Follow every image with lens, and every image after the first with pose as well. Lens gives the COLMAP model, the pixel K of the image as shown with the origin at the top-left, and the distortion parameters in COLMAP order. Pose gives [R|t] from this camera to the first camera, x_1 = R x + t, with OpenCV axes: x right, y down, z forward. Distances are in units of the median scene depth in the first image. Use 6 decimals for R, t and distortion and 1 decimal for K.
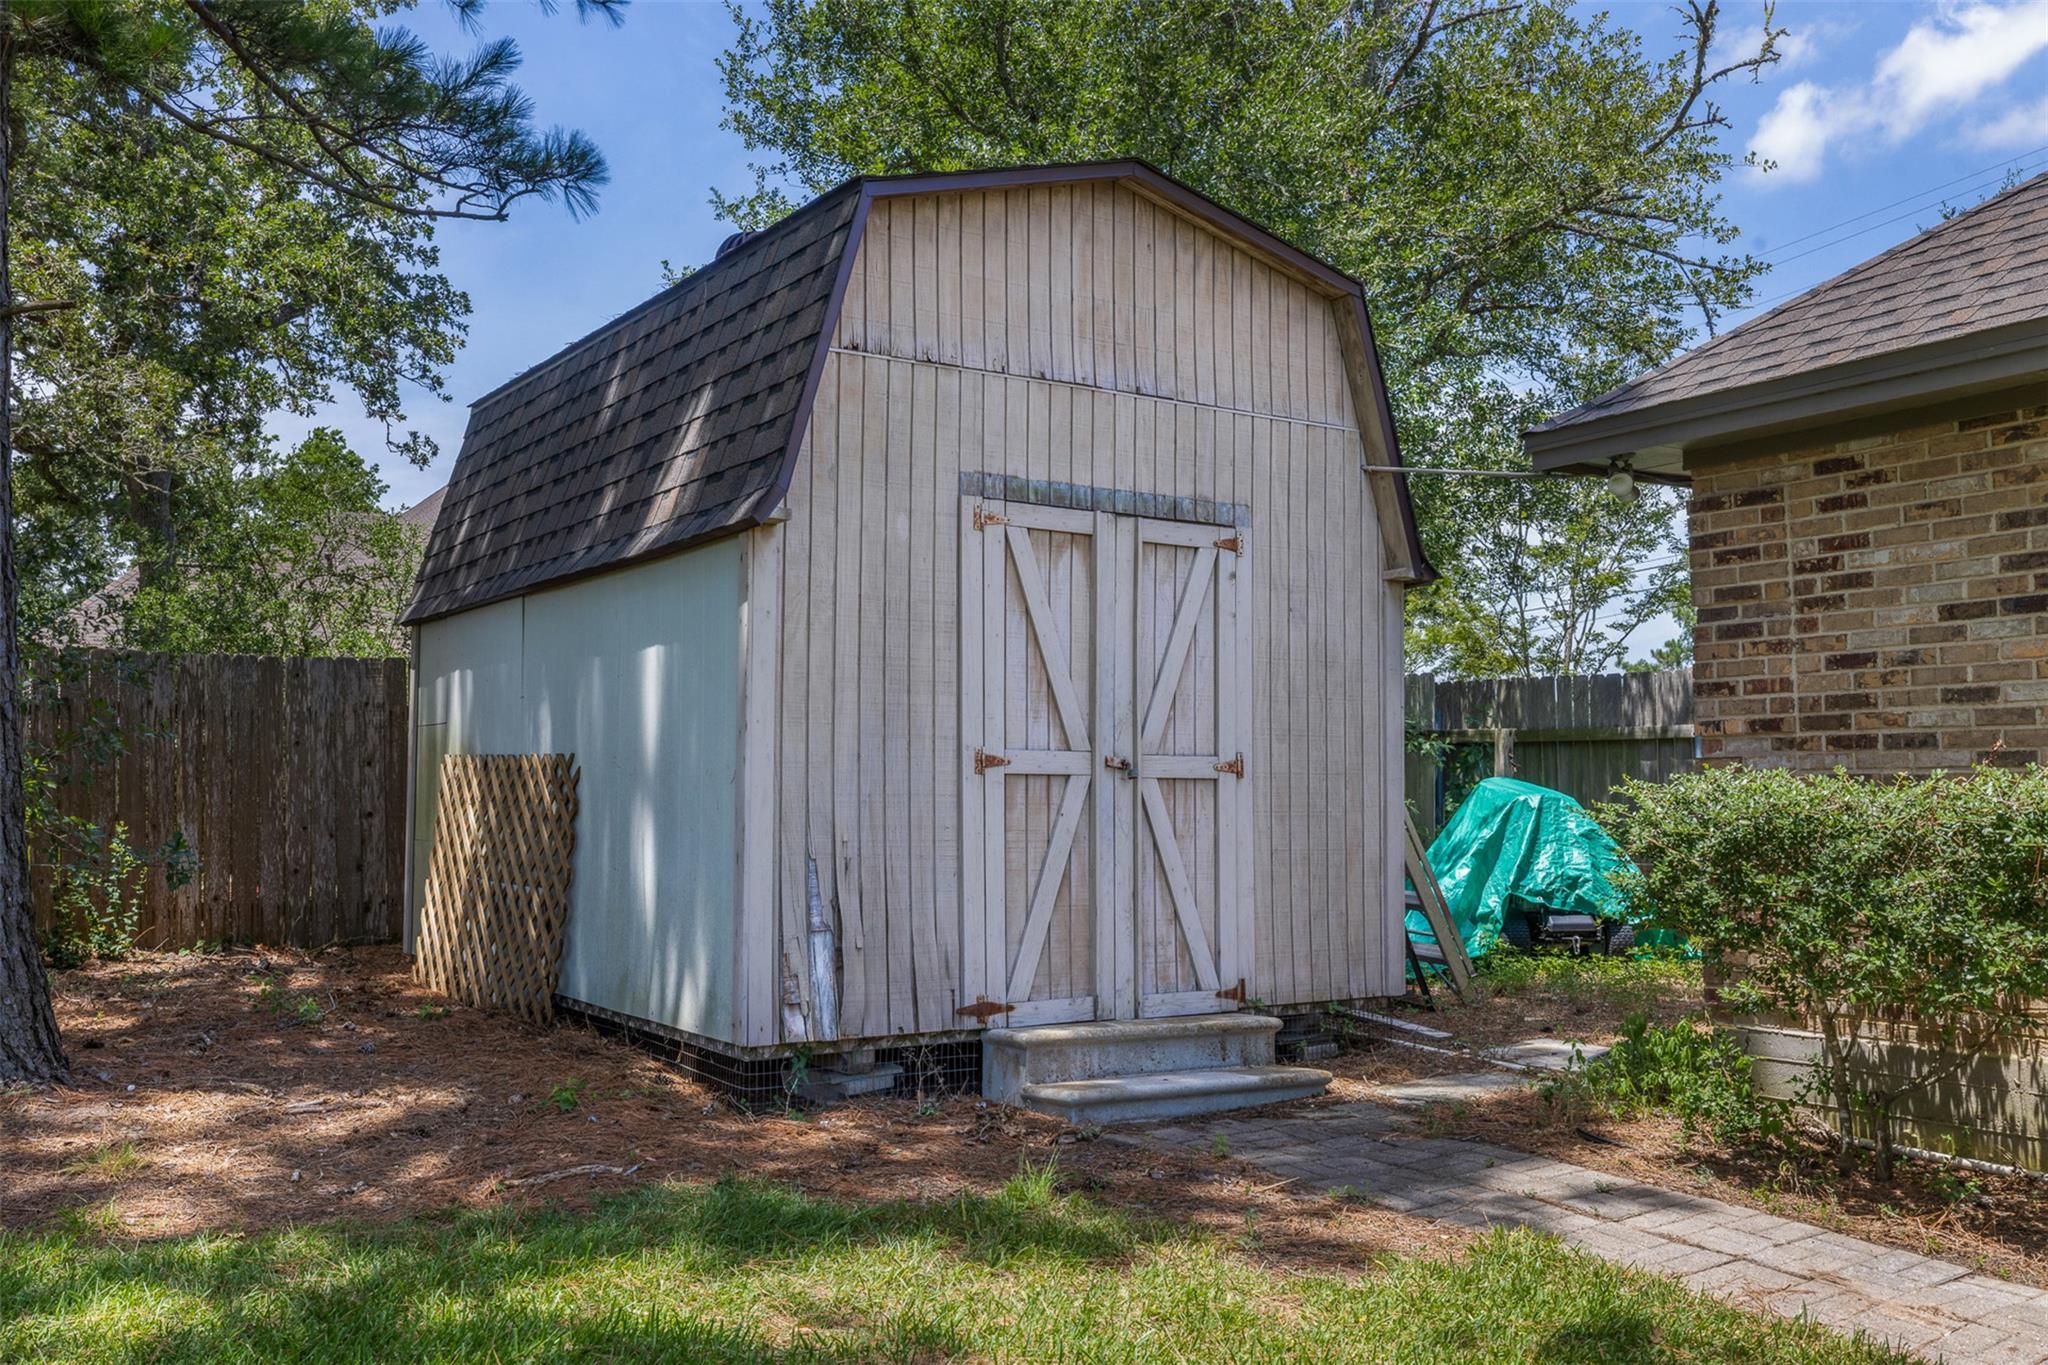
lens RADIAL K [[1829.3, 0, 1028.9], [0, 1829.3, 673.4], [0, 0, 1]] dist [0.007960, 0.006121]
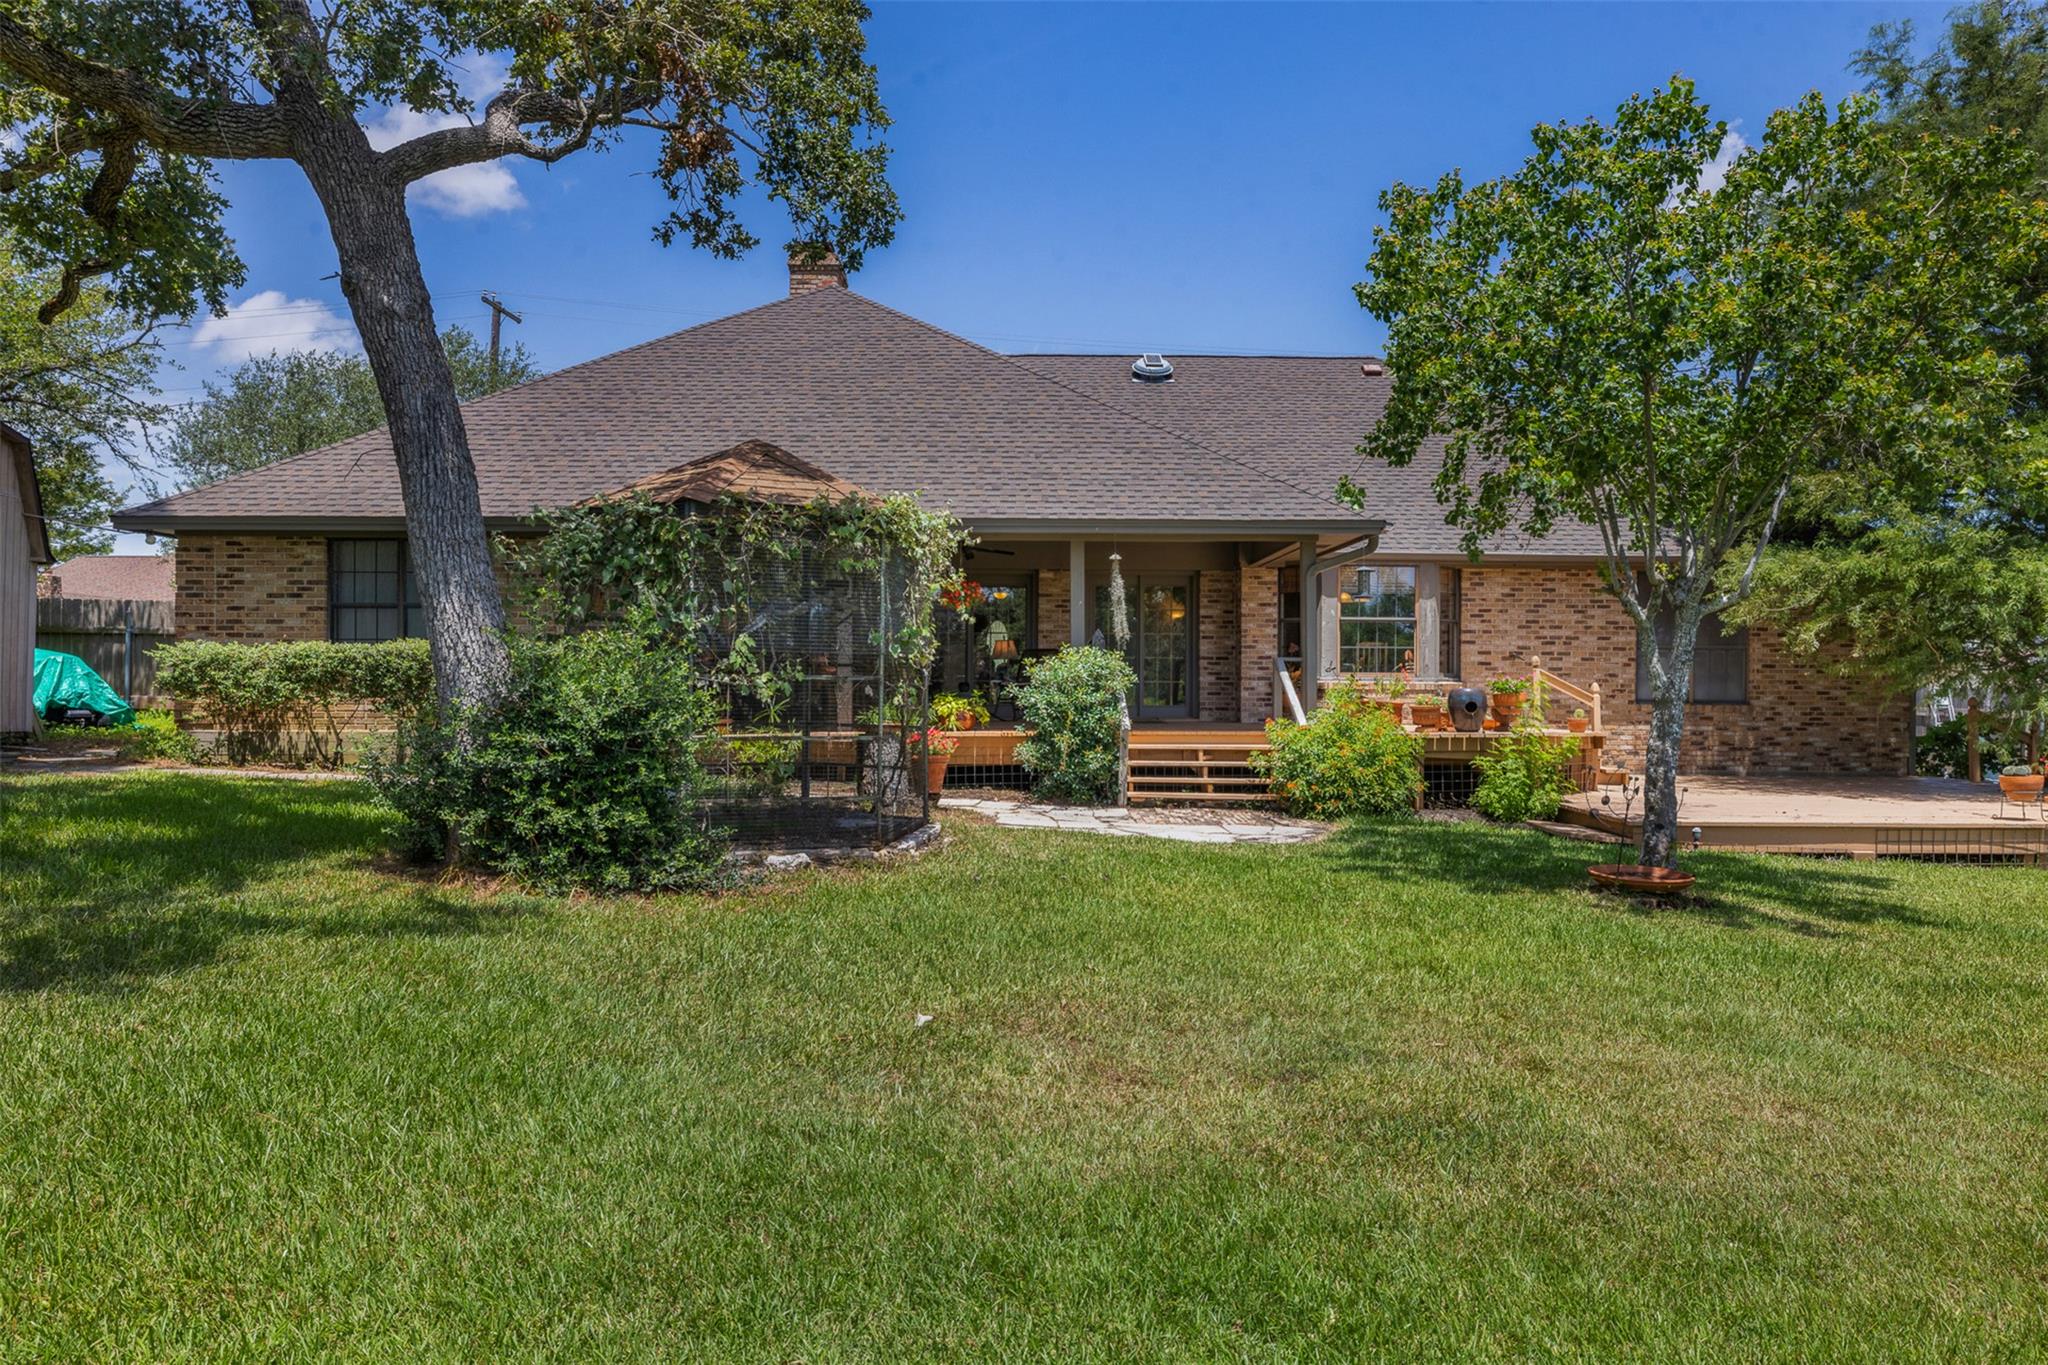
lens RADIAL K [[1399.9, 0, 1028.4], [0, 1399.9, 672.0], [0, 0, 1]] dist [0.007362, -0.004585]
pose [[0.545189, 0.022142, 0.838020, -0.787503], [-0.064456, 0.997799, 0.015569, -0.022268], [-0.835831, -0.062504, 0.545417, -1.386148]]
